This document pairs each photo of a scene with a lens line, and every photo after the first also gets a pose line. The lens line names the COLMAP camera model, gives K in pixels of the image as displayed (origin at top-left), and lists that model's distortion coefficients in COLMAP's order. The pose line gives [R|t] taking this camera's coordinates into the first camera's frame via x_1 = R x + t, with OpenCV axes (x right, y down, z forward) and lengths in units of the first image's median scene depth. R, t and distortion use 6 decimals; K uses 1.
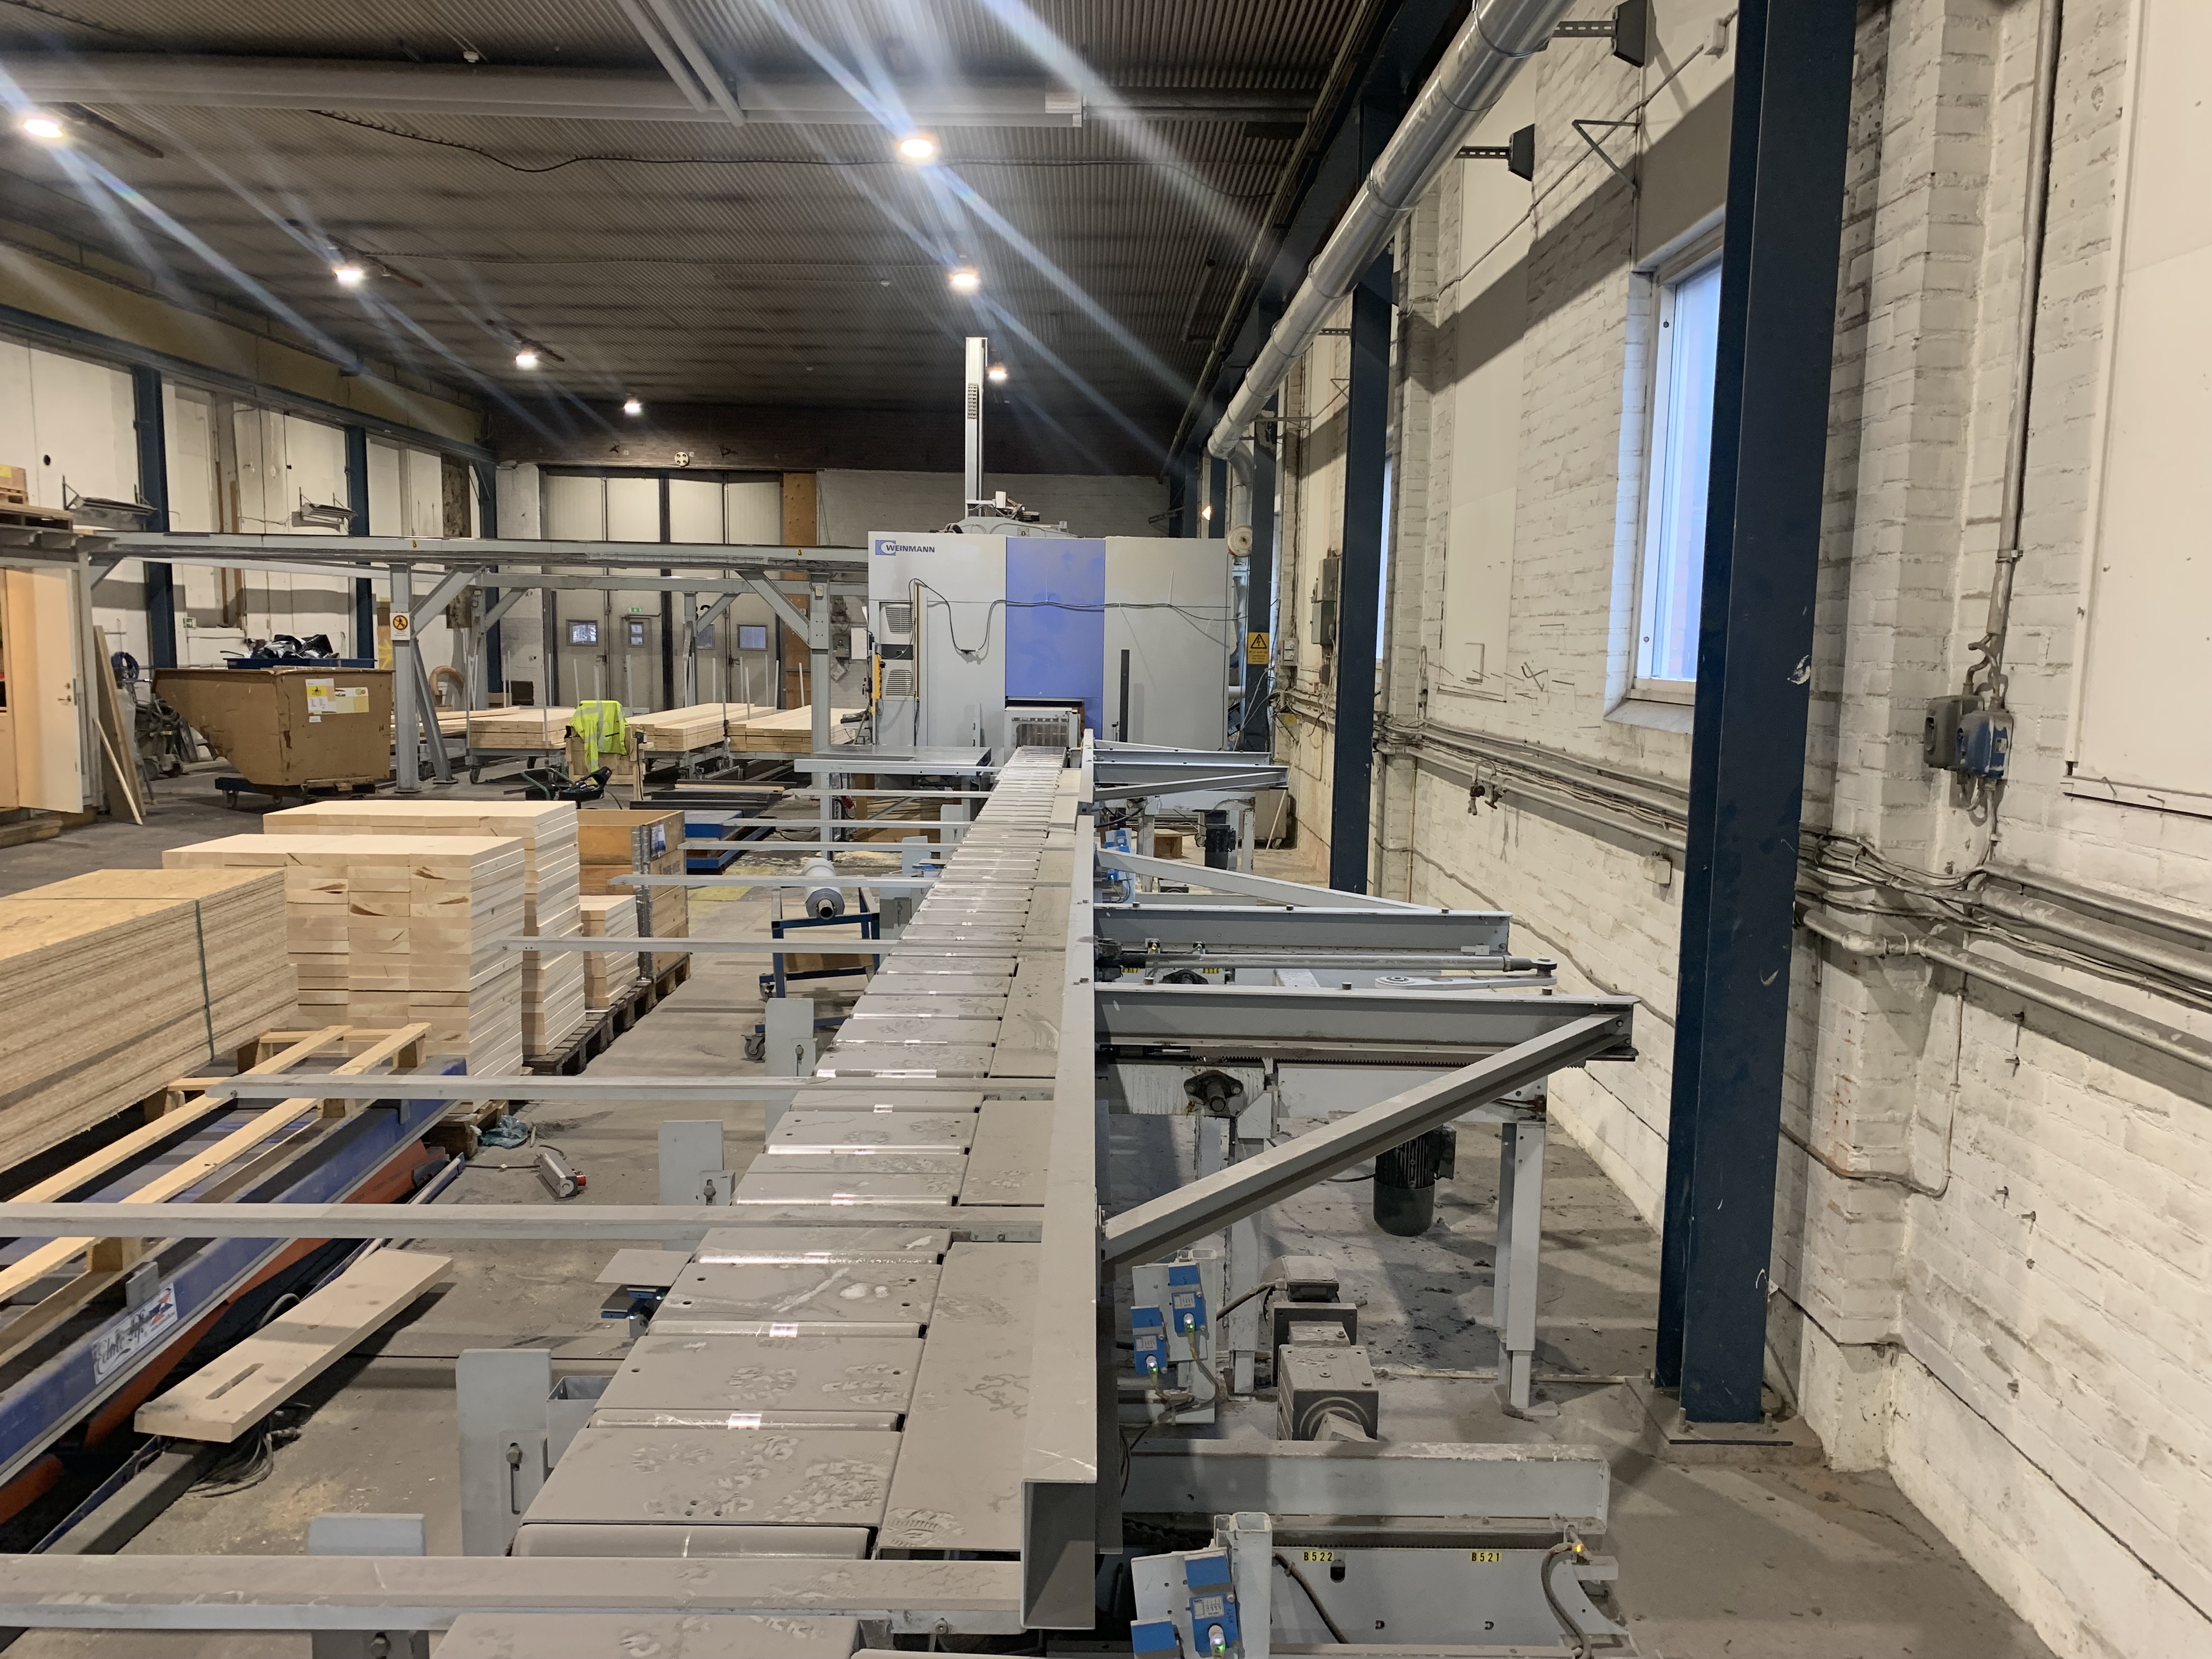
lens RADIAL K [[1663.2, 0, 1109.5], [0, 1663.2, 838.4], [0, 0, 1]] dist [0.051465, -0.062752]
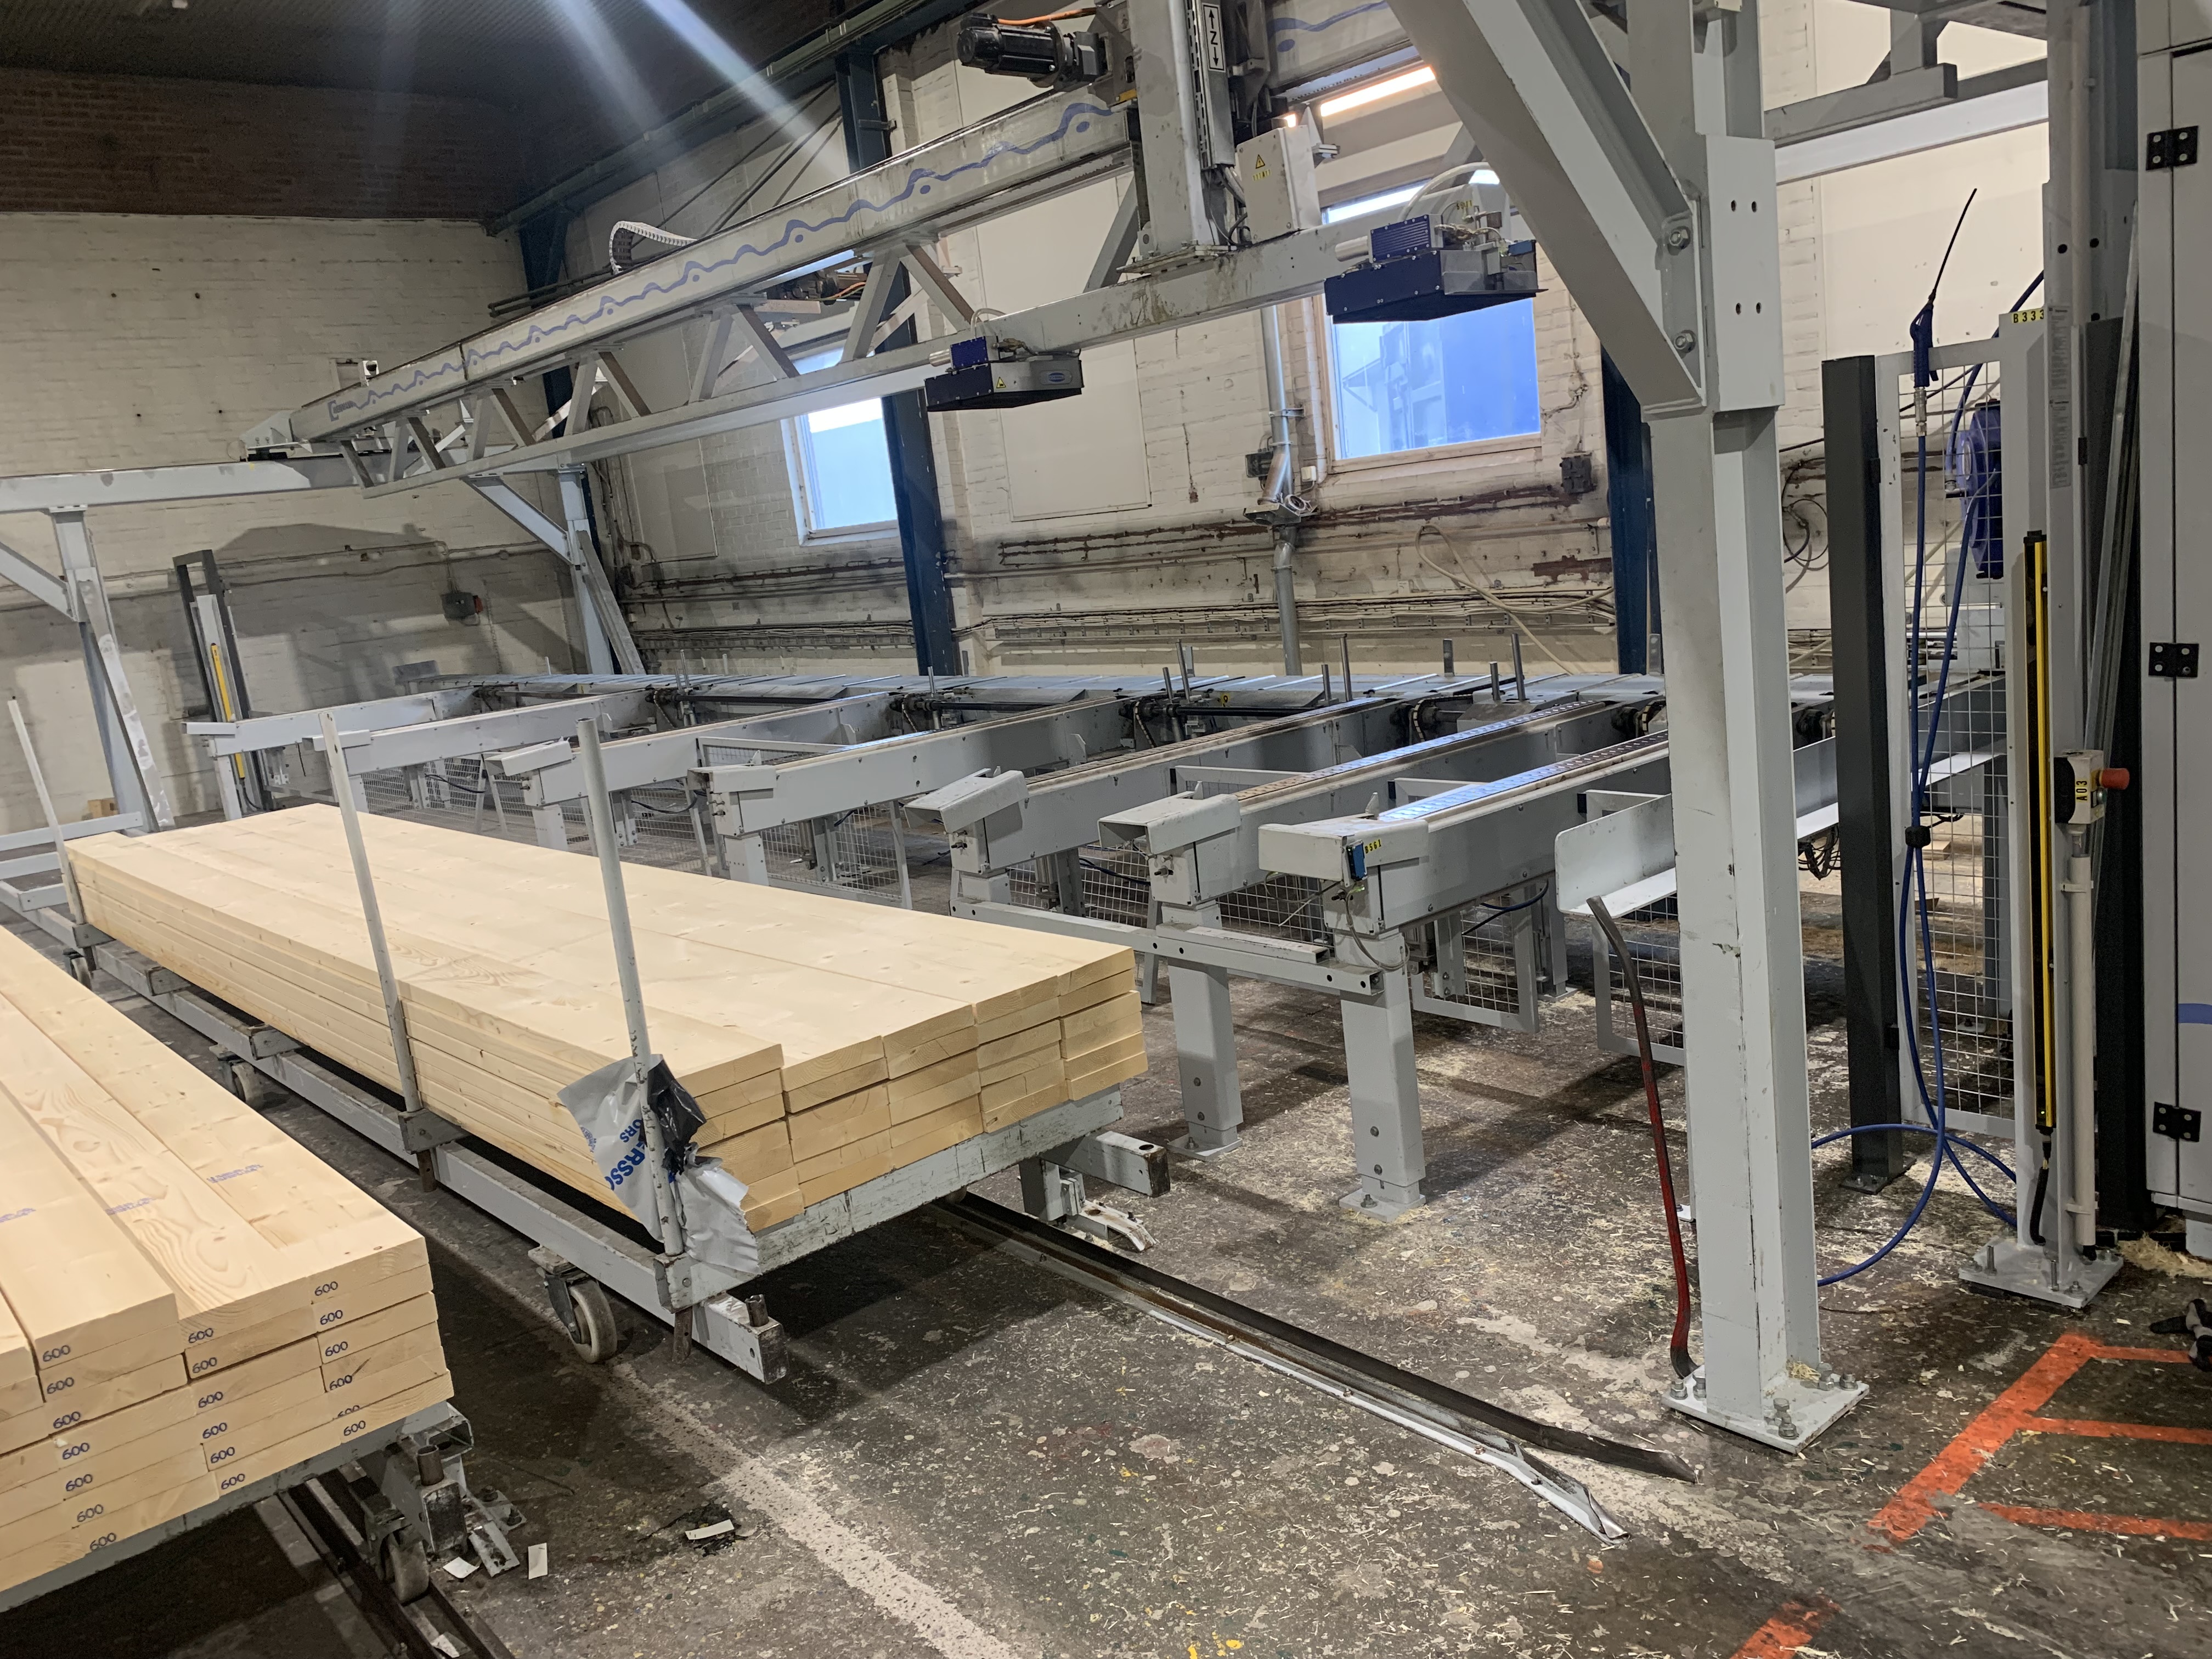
lens RADIAL K [[1663.2, 0, 1094.5], [0, 1663.2, 816.0], [0, 0, 1]] dist [0.051465, -0.062752]
pose [[0.760487, -0.221689, 0.610339, -0.175028], [0.206950, 0.973651, 0.095790, -0.059985], [-0.615493, 0.053462, 0.786327, 0.526101]]
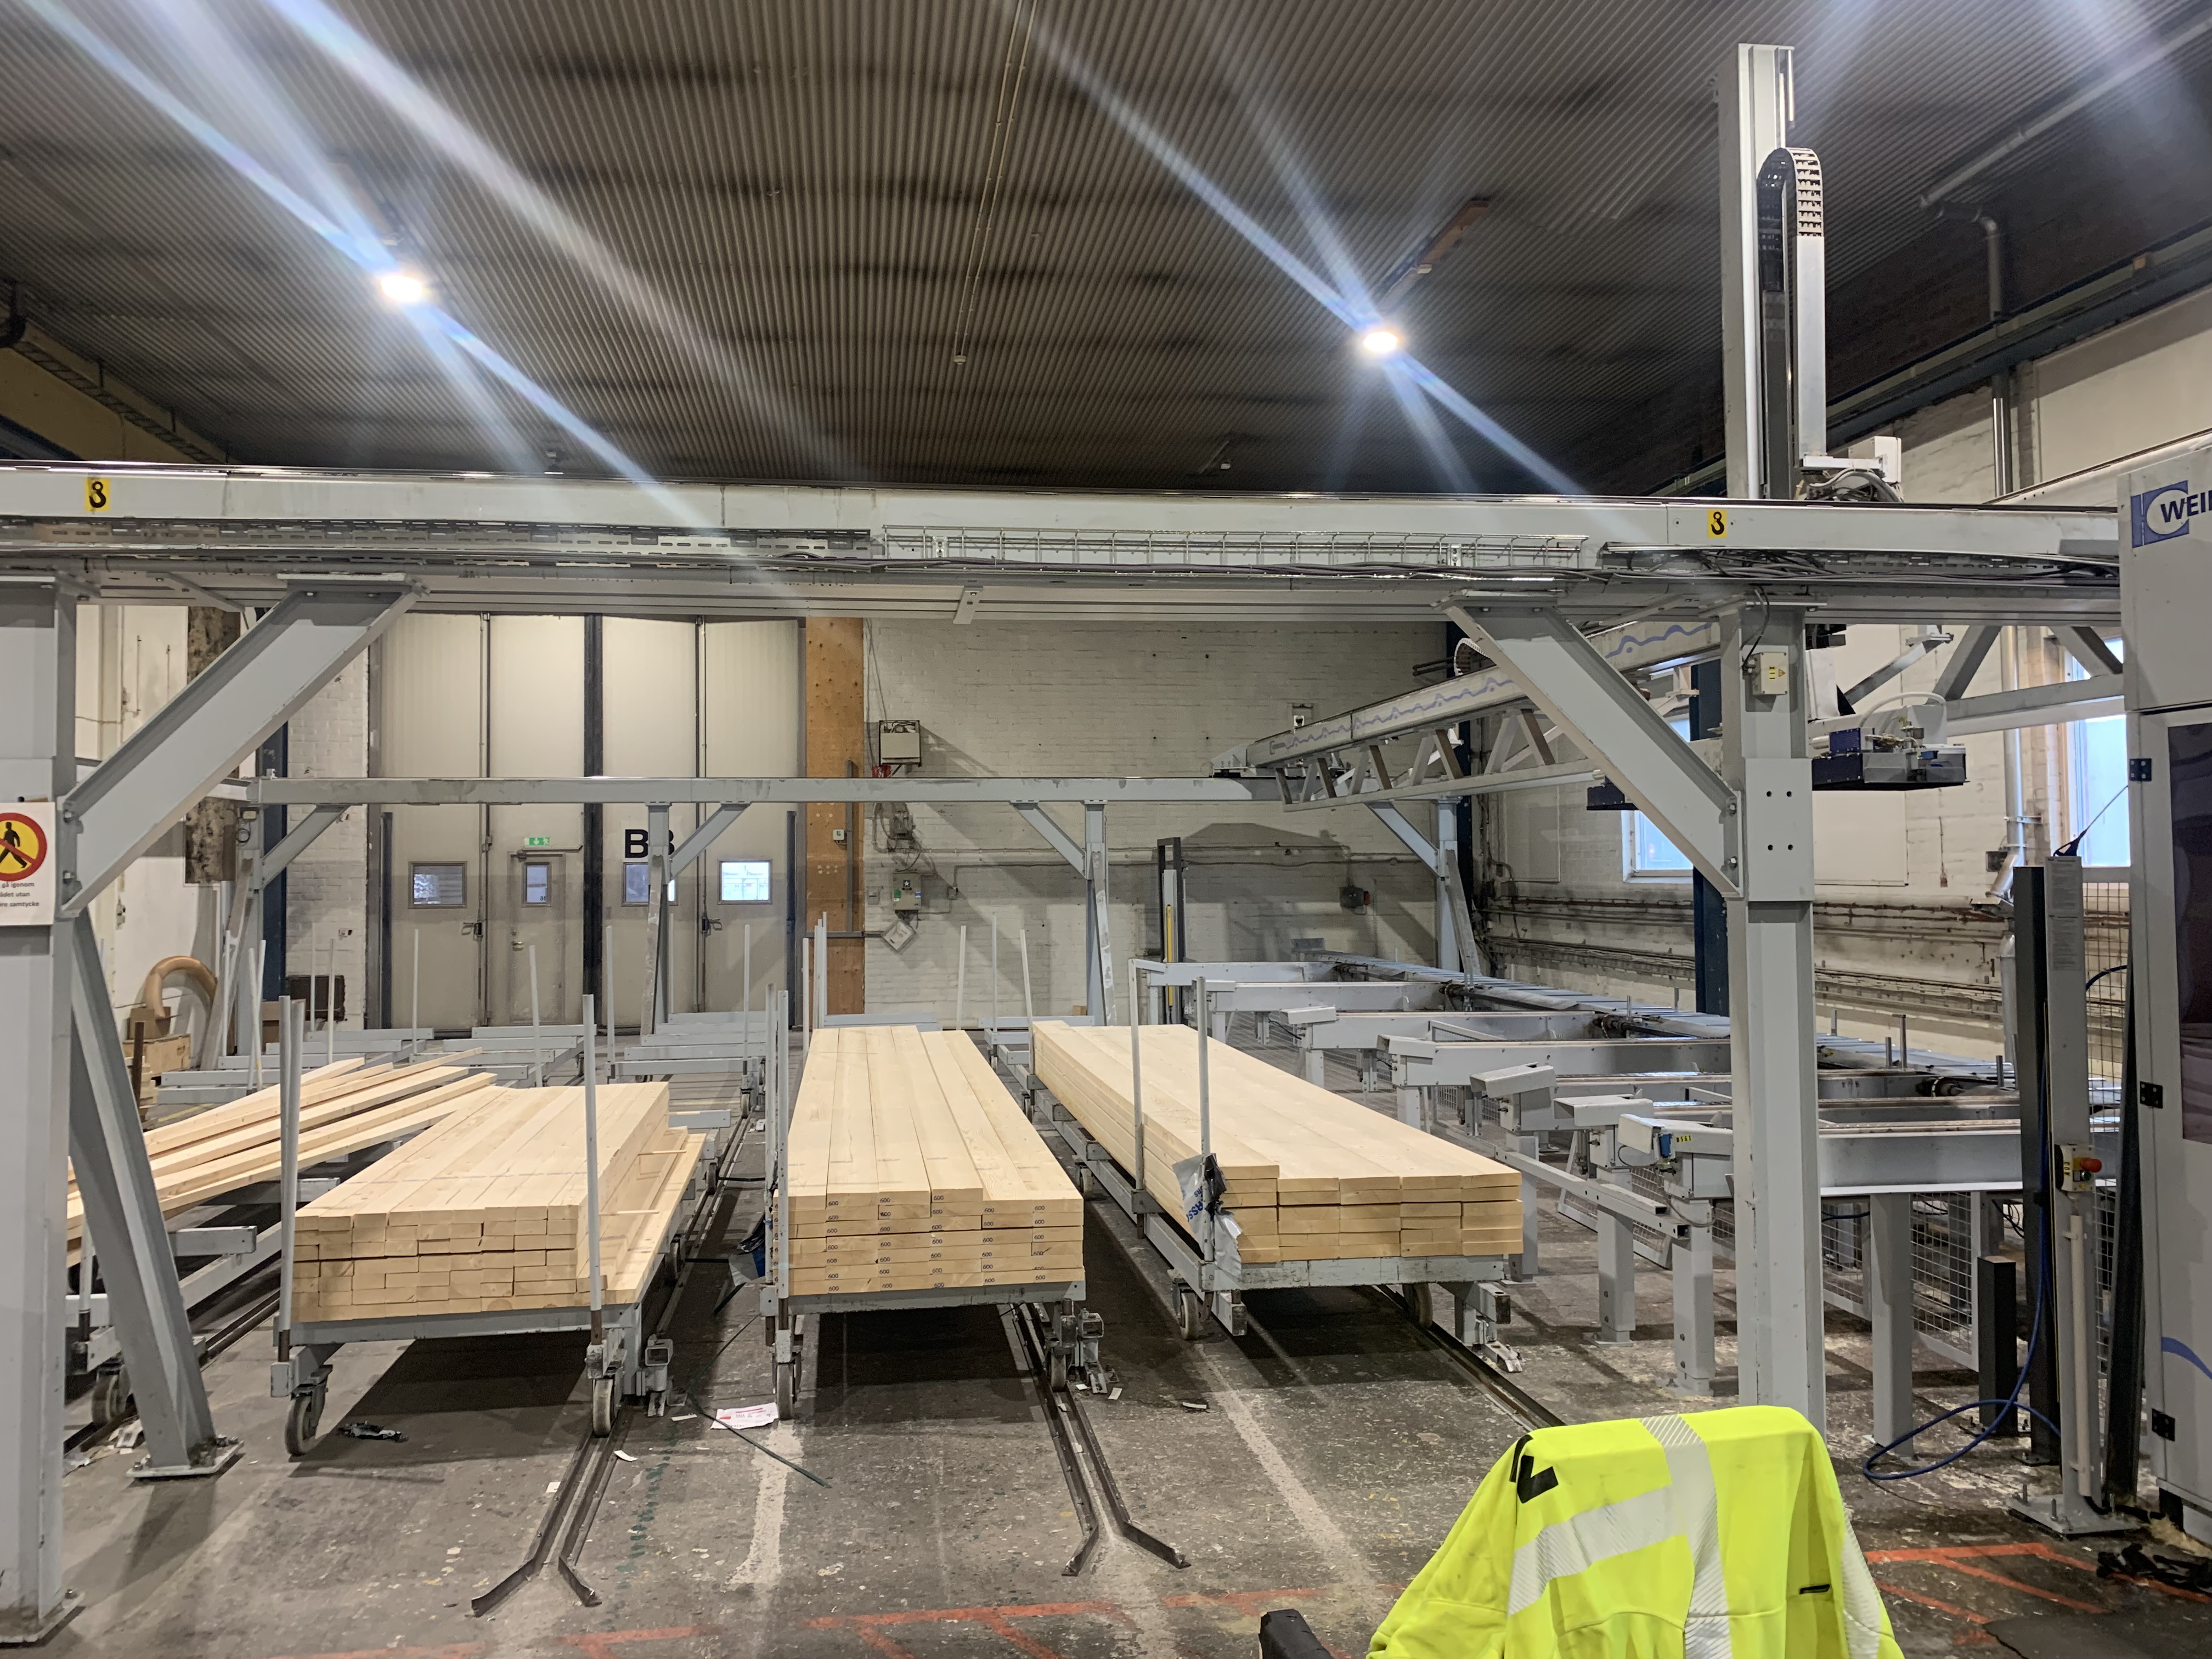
lens RADIAL K [[1663.2, 0, 1078.3], [0, 1663.2, 814.7], [0, 0, 1]] dist [0.051465, -0.062752]
pose [[0.992169, -0.023751, 0.122624, -0.176015], [0.042521, 0.987342, -0.152802, -0.052711], [-0.117443, 0.156819, 0.980620, 0.433754]]
